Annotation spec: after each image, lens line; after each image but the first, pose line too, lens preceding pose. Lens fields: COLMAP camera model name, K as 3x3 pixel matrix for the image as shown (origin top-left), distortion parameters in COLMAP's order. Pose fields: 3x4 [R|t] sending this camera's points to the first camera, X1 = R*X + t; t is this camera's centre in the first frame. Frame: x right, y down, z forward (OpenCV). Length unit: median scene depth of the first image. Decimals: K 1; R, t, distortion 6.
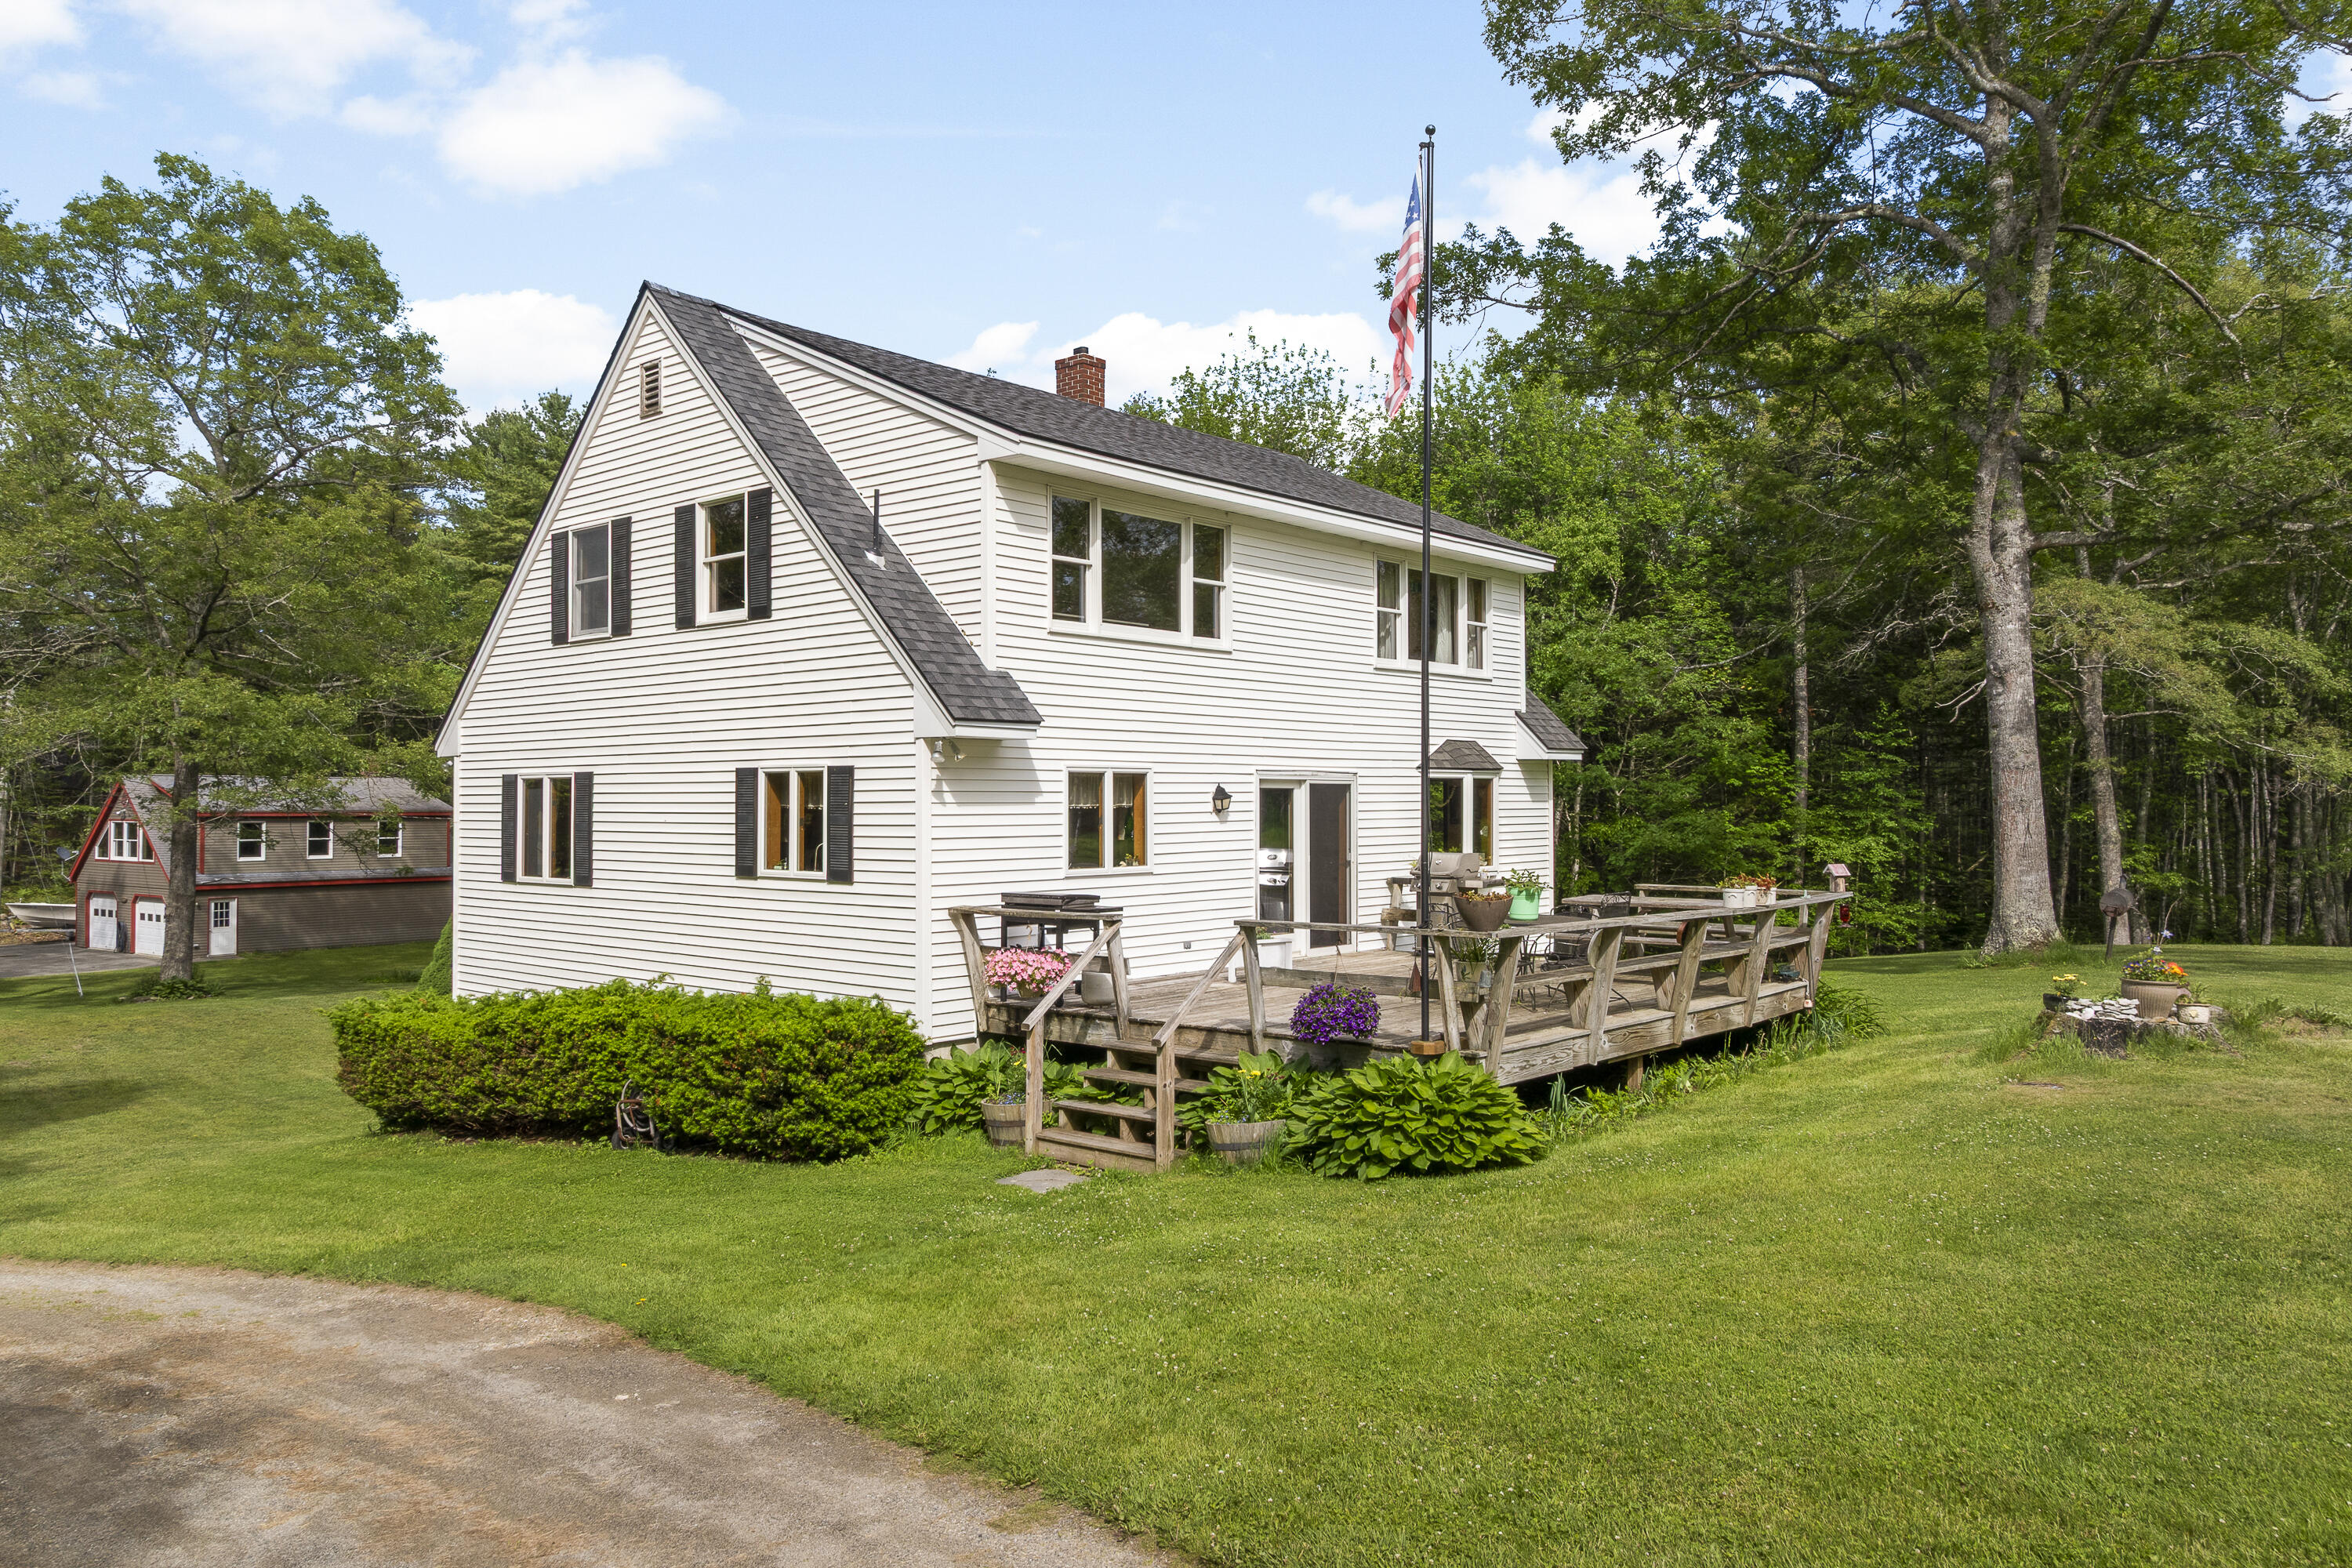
lens RADIAL K [[1626.2, 0, 1184.3], [0, 1626.2, 794.7], [0, 0, 1]] dist [-0.010444, 0.012990]
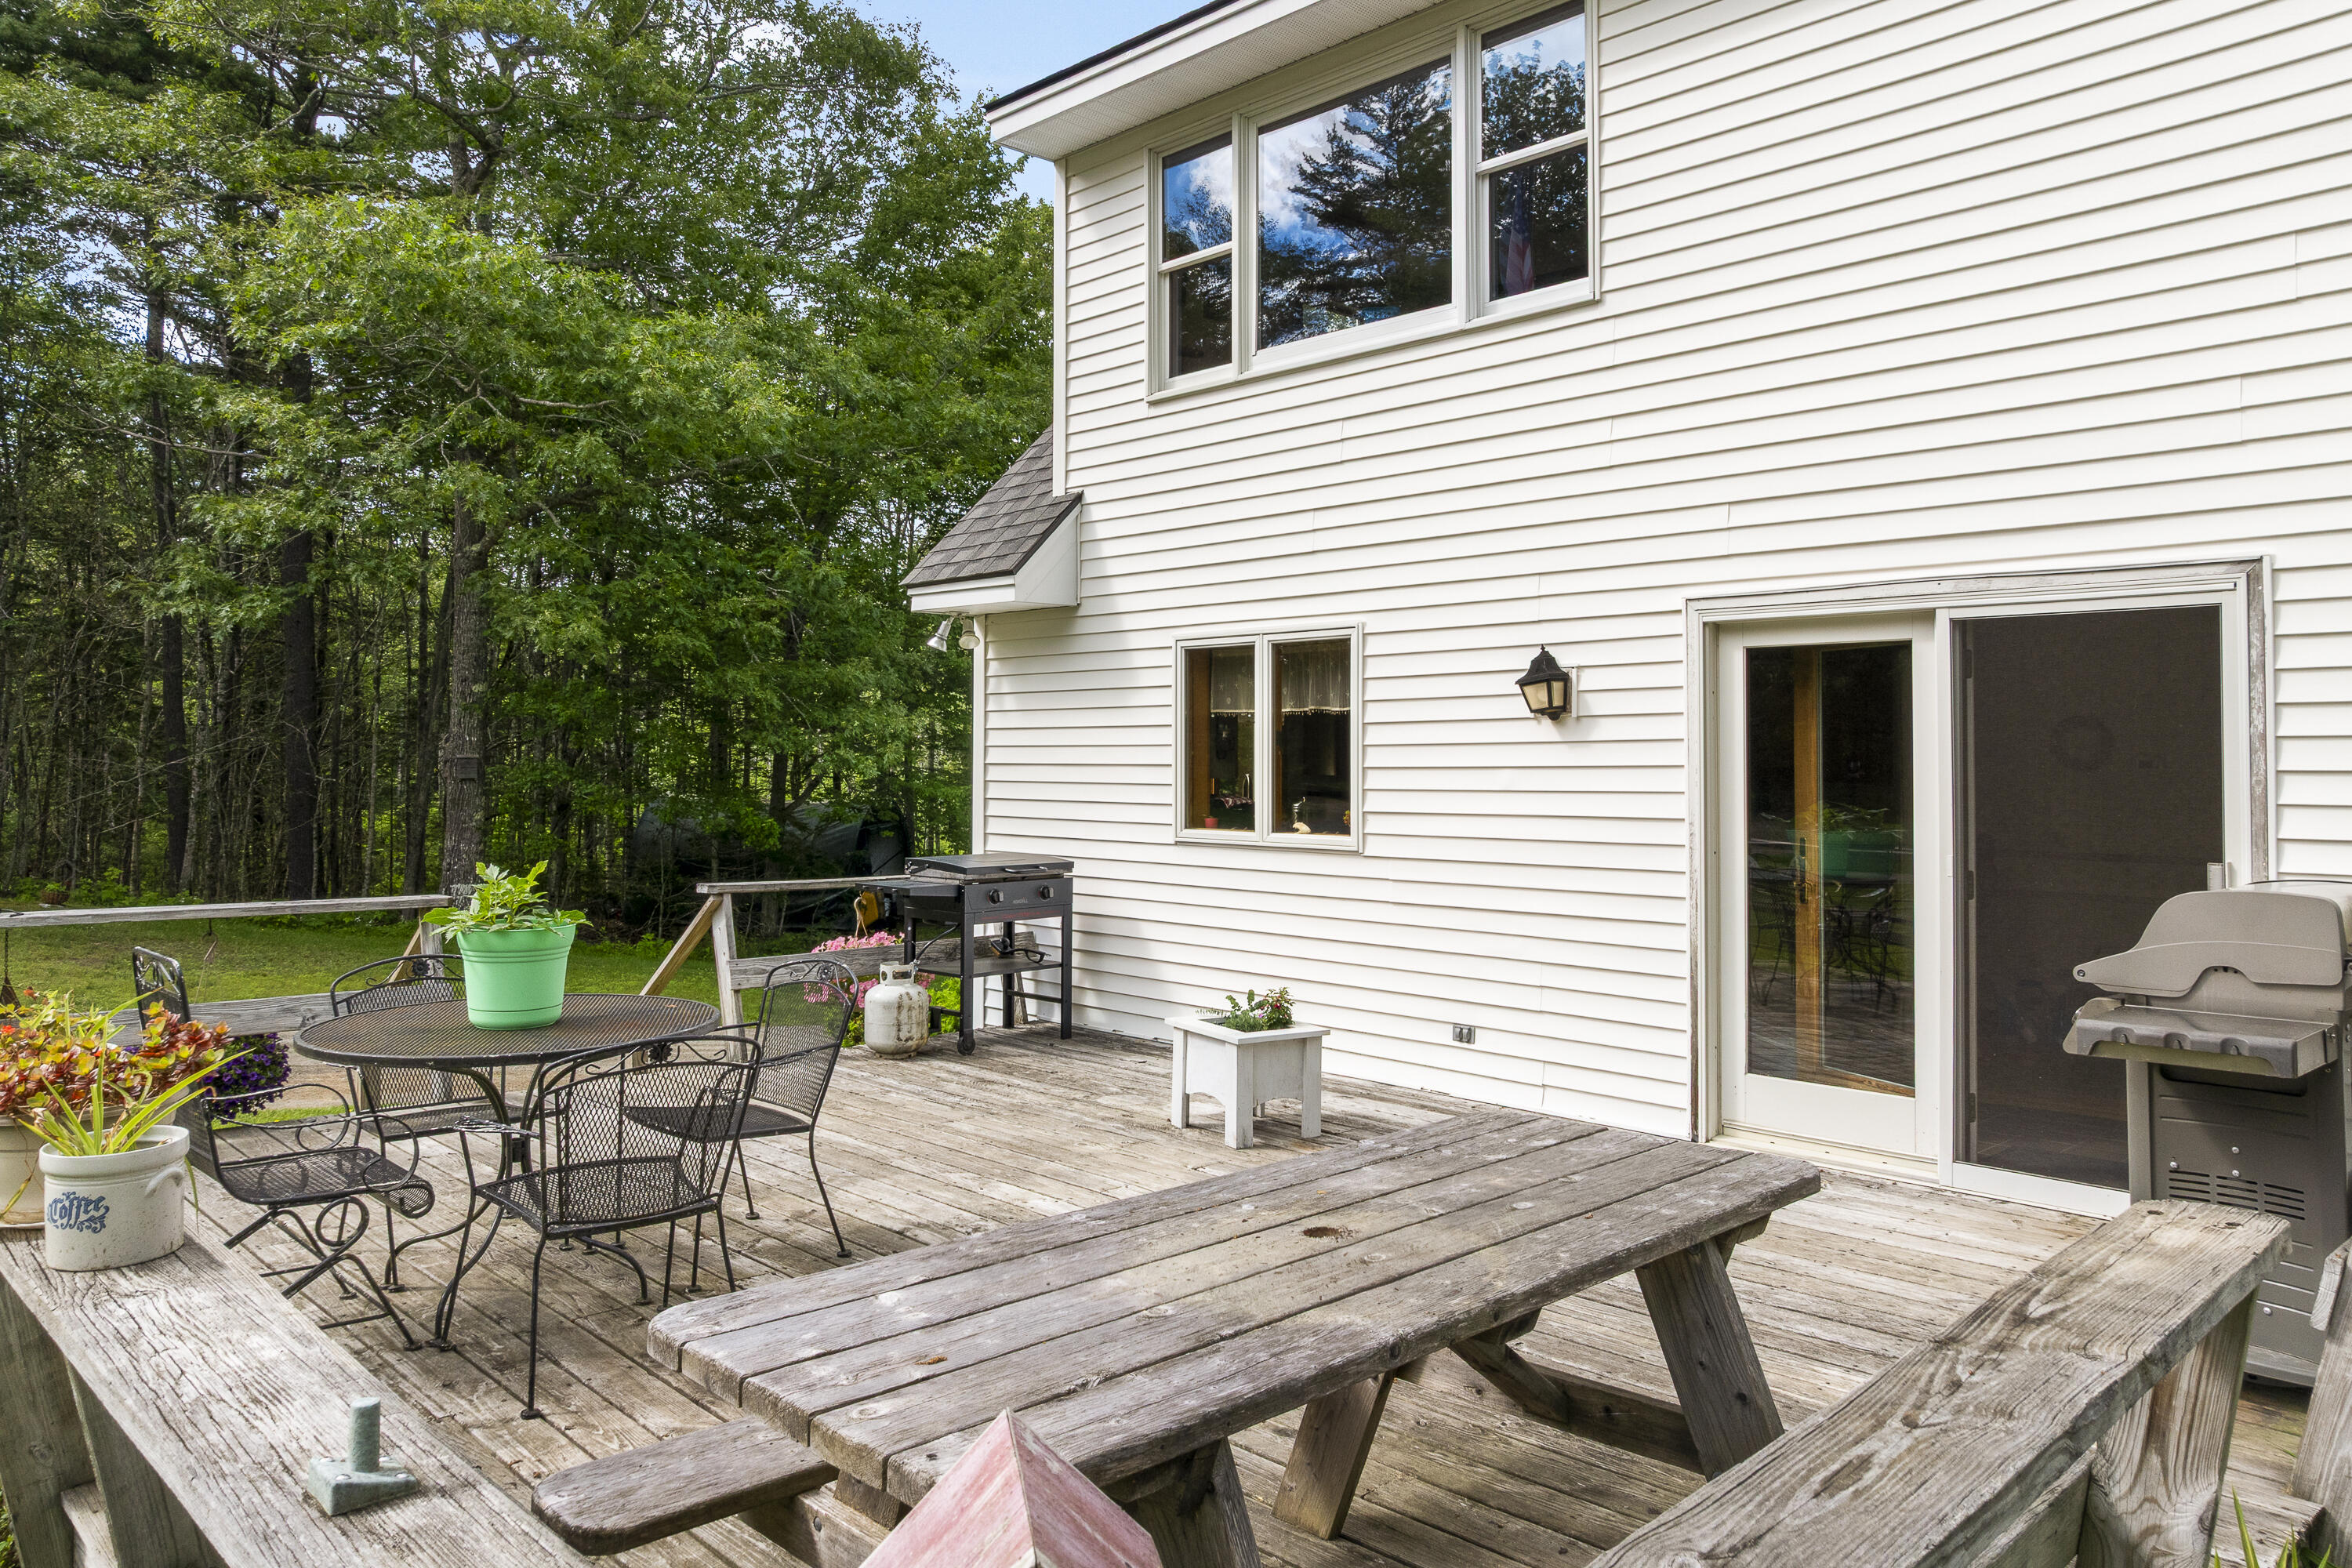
lens RADIAL K [[1626.2, 0, 1188.8], [0, 1626.2, 736.5], [0, 0, 1]] dist [-0.010444, 0.012990]
pose [[-0.093089, -0.011688, -0.995589, 0.411326], [0.001936, 0.999927, -0.011920, 0.019076], [0.995656, -0.003037, -0.093060, 0.923167]]
